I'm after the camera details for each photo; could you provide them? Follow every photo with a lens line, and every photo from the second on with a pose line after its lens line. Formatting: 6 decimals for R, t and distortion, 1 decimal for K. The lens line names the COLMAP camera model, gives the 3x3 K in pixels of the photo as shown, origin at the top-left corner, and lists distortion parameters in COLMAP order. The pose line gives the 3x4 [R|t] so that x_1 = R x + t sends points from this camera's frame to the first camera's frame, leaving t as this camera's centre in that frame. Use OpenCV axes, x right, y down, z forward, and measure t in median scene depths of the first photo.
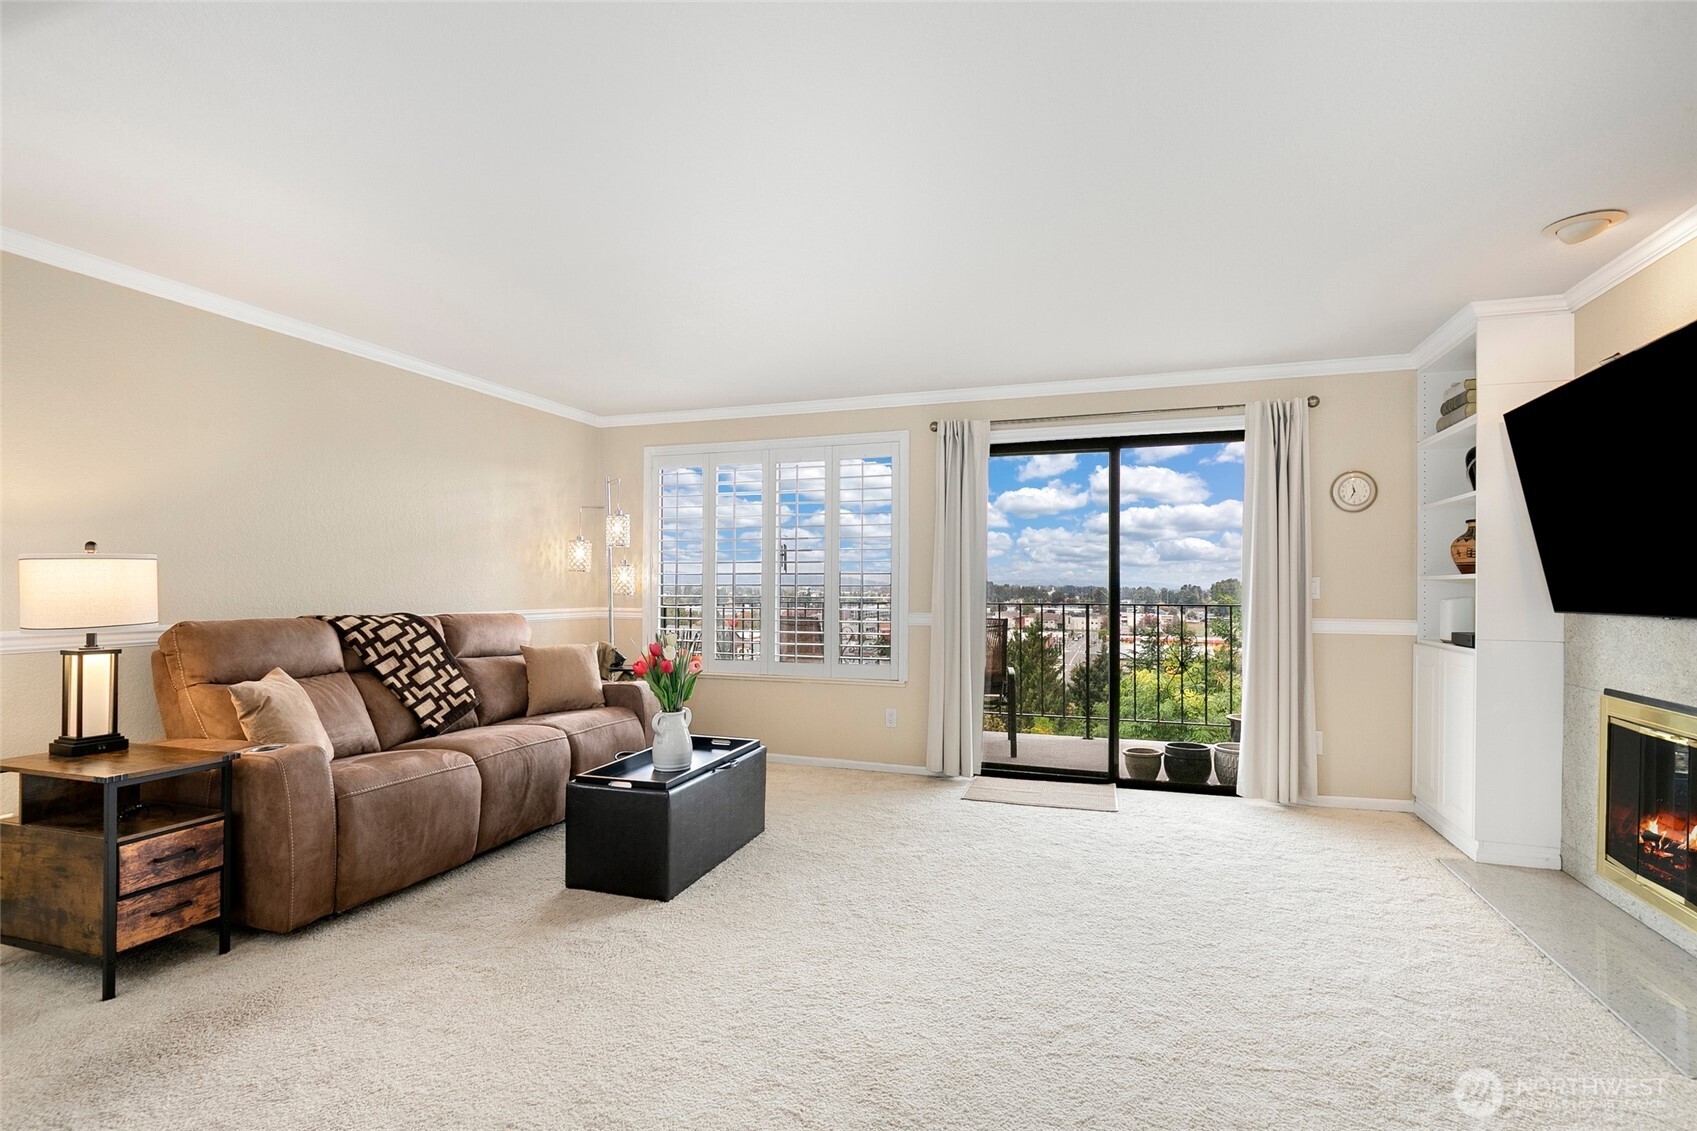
lens RADIAL K [[803.3, 0, 850.1], [0, 803.3, 586.6], [0, 0, 1]] dist [0.001354, 0.000325]
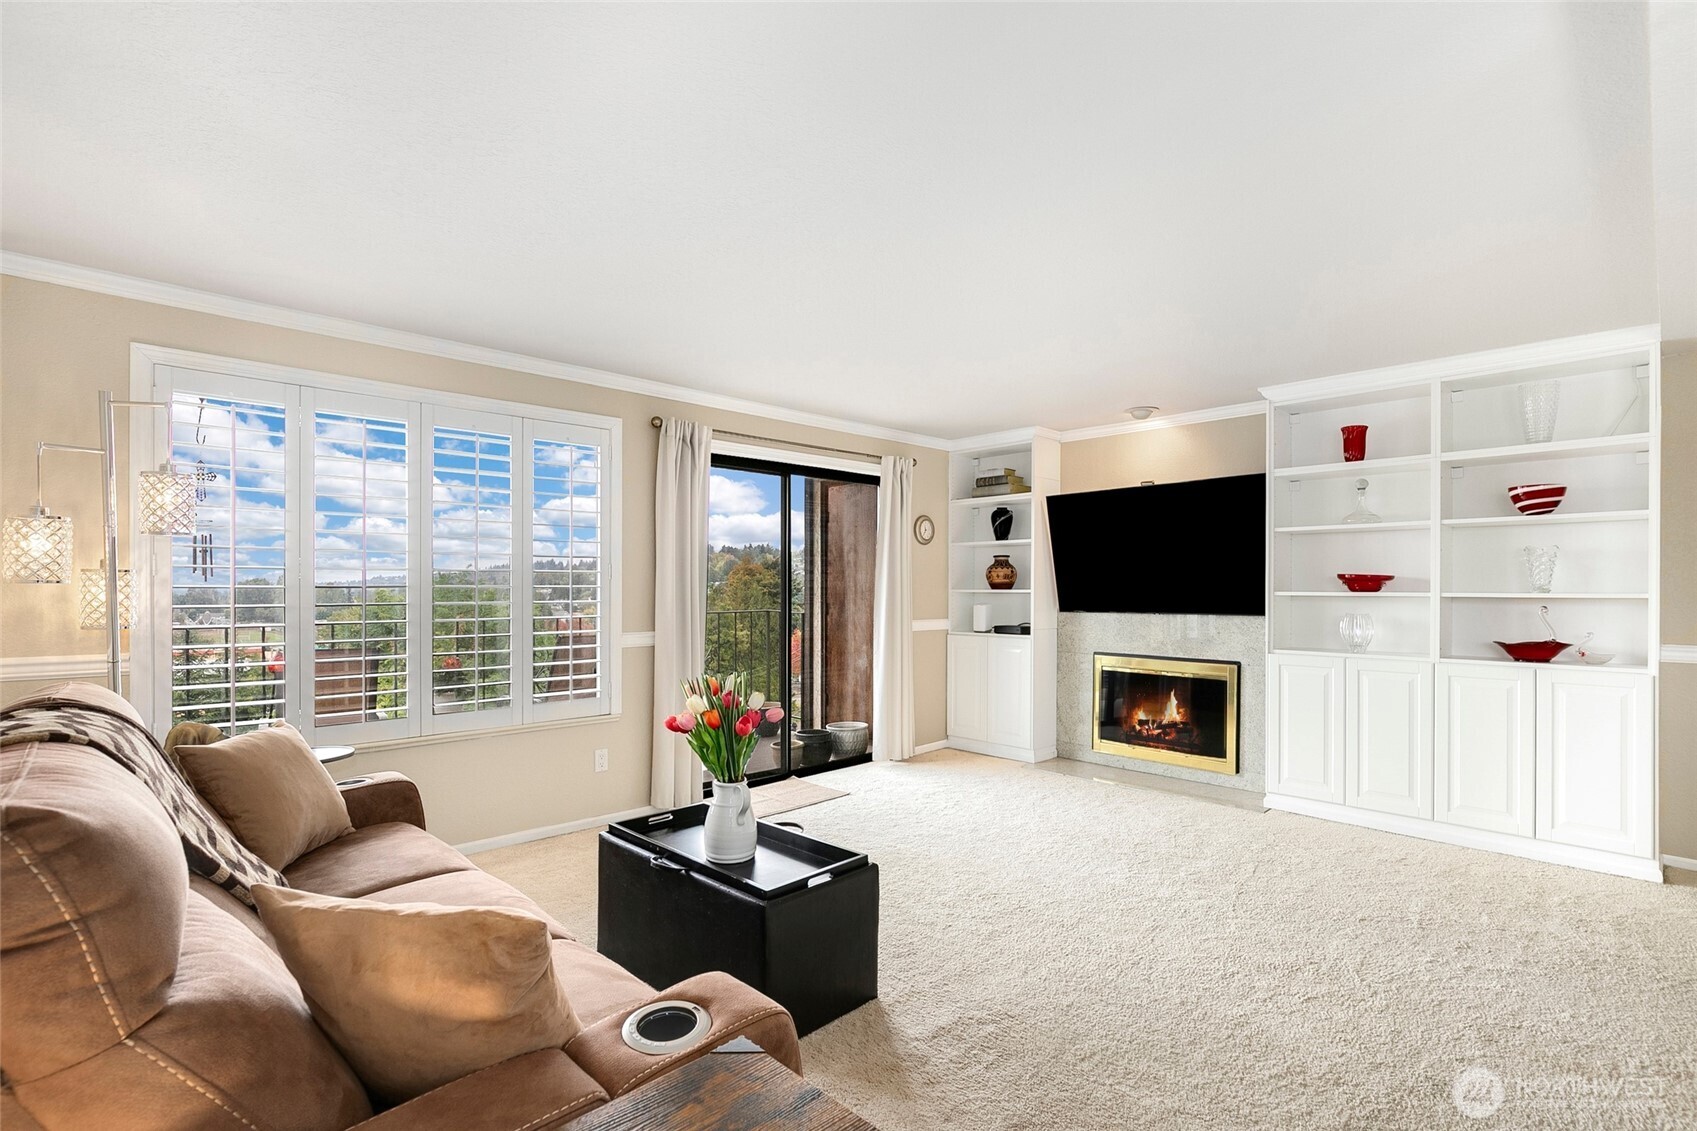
lens RADIAL K [[803.3, 0, 850.1], [0, 803.3, 586.6], [0, 0, 1]] dist [0.001354, 0.000325]
pose [[0.437484, -0.003463, 0.899219, -0.647948], [0.001981, 0.999994, 0.002887, -0.020833], [-0.899224, 0.000518, 0.437488, 0.446238]]
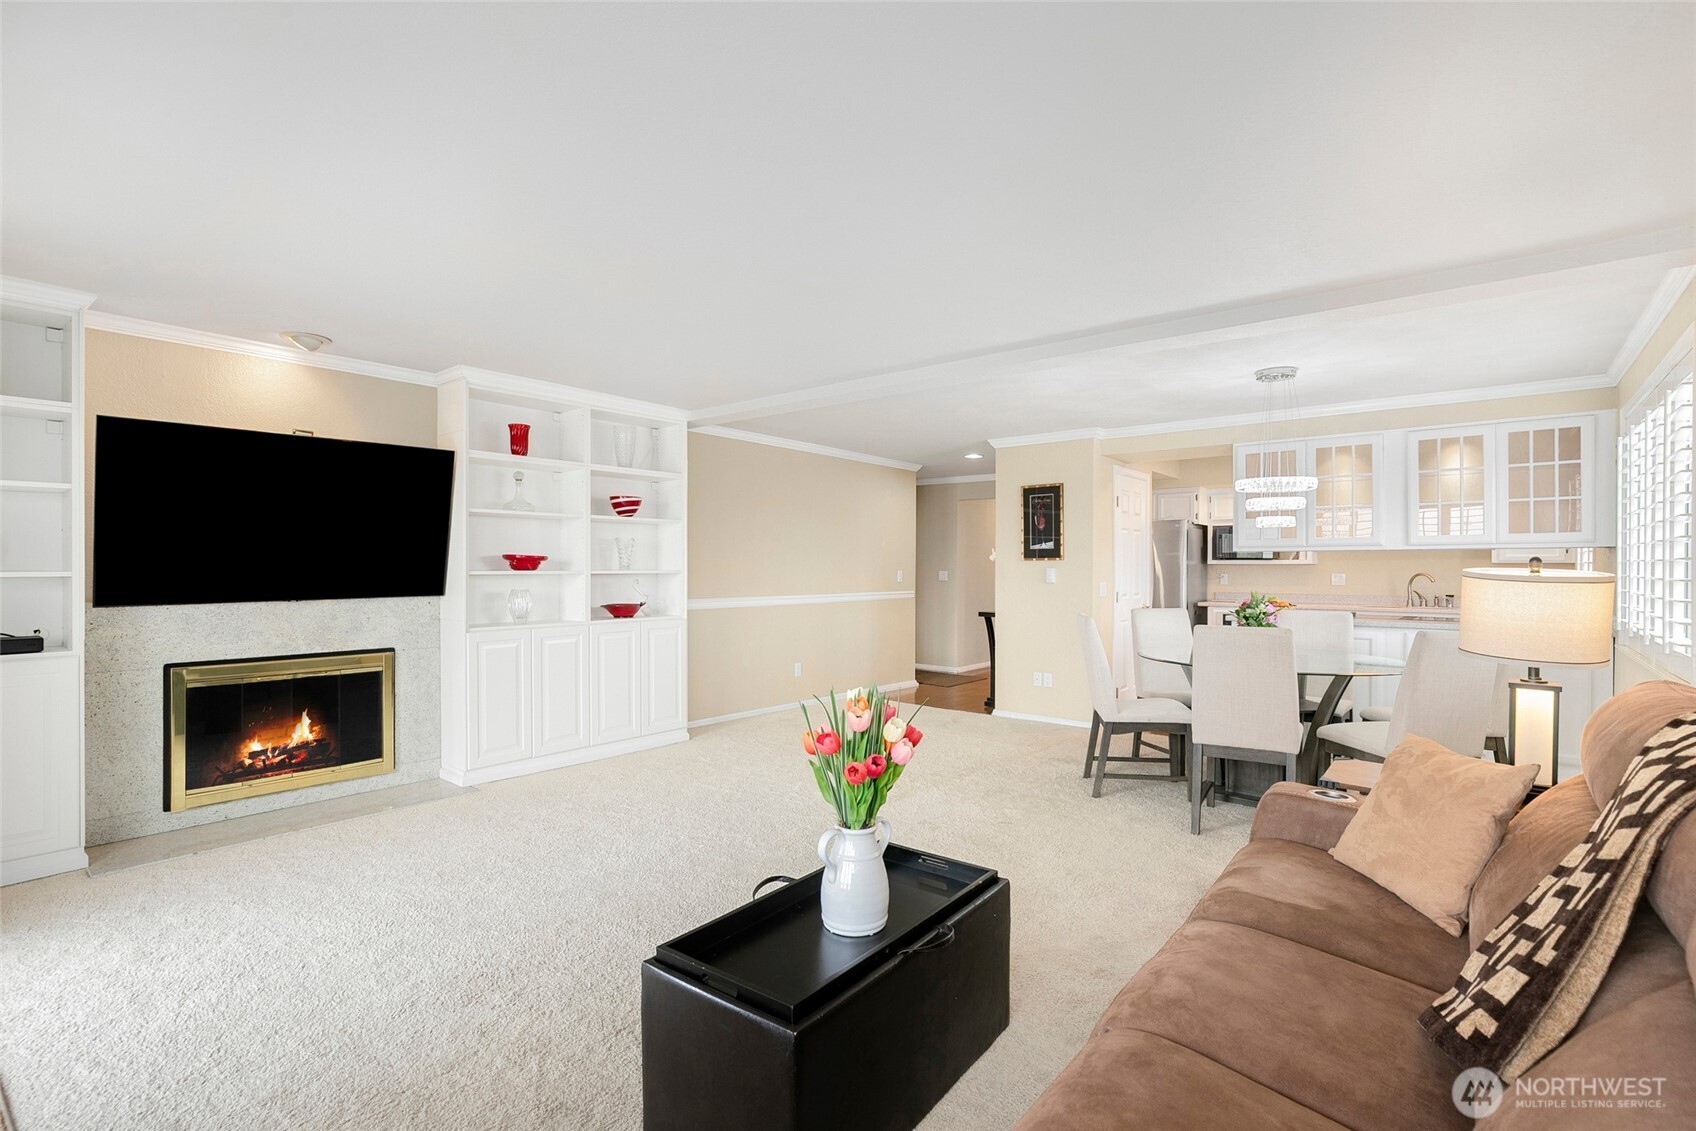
lens RADIAL K [[773.7, 0, 874.2], [0, 773.7, 565.6], [0, 0, 1]] dist [-0.000287, 0.000220]
pose [[-0.956222, -0.008749, 0.292512, -0.294495], [-0.007761, 0.999960, 0.004537, -0.025845], [-0.292539, 0.002068, -0.956251, 1.173731]]
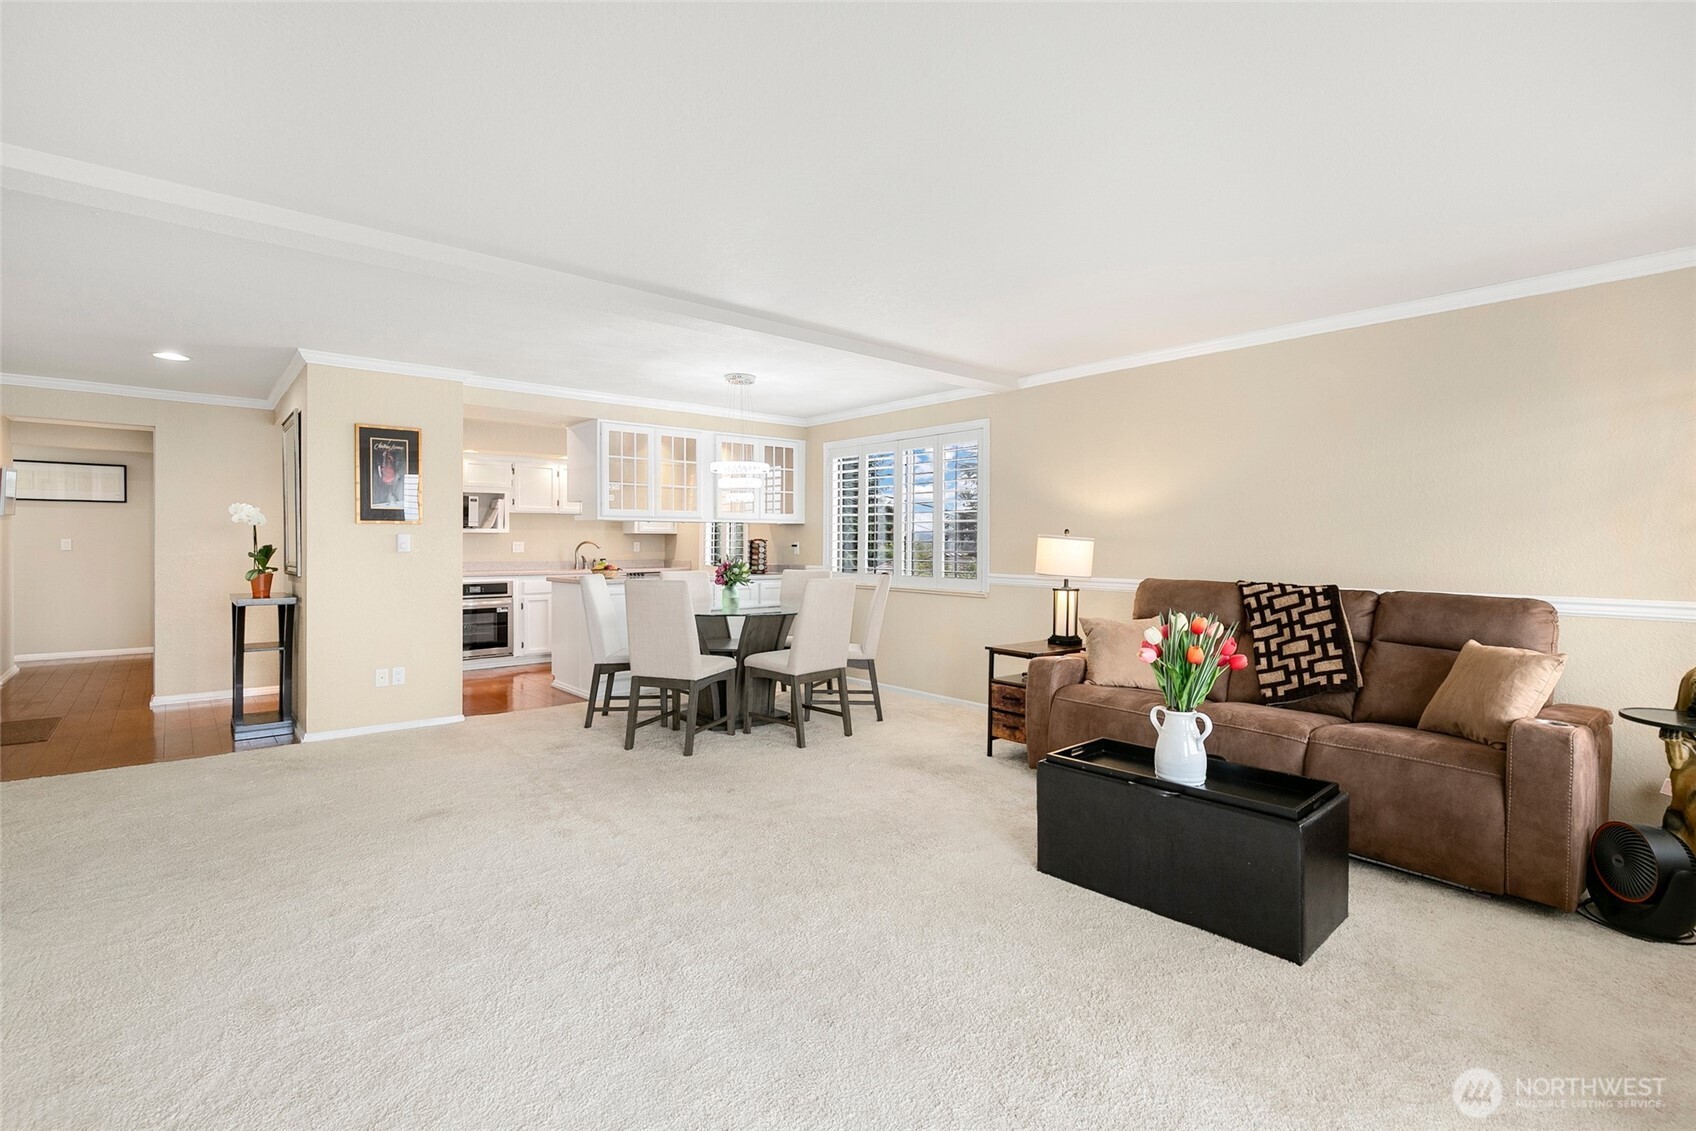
lens RADIAL K [[773.7, 0, 874.2], [0, 773.7, 565.6], [0, 0, 1]] dist [-0.000287, 0.000220]
pose [[-0.480573, 0.015919, -0.876810, 0.475396], [-0.011401, 0.999637, 0.024397, -0.006739], [0.876880, 0.021721, -0.480218, 0.860290]]
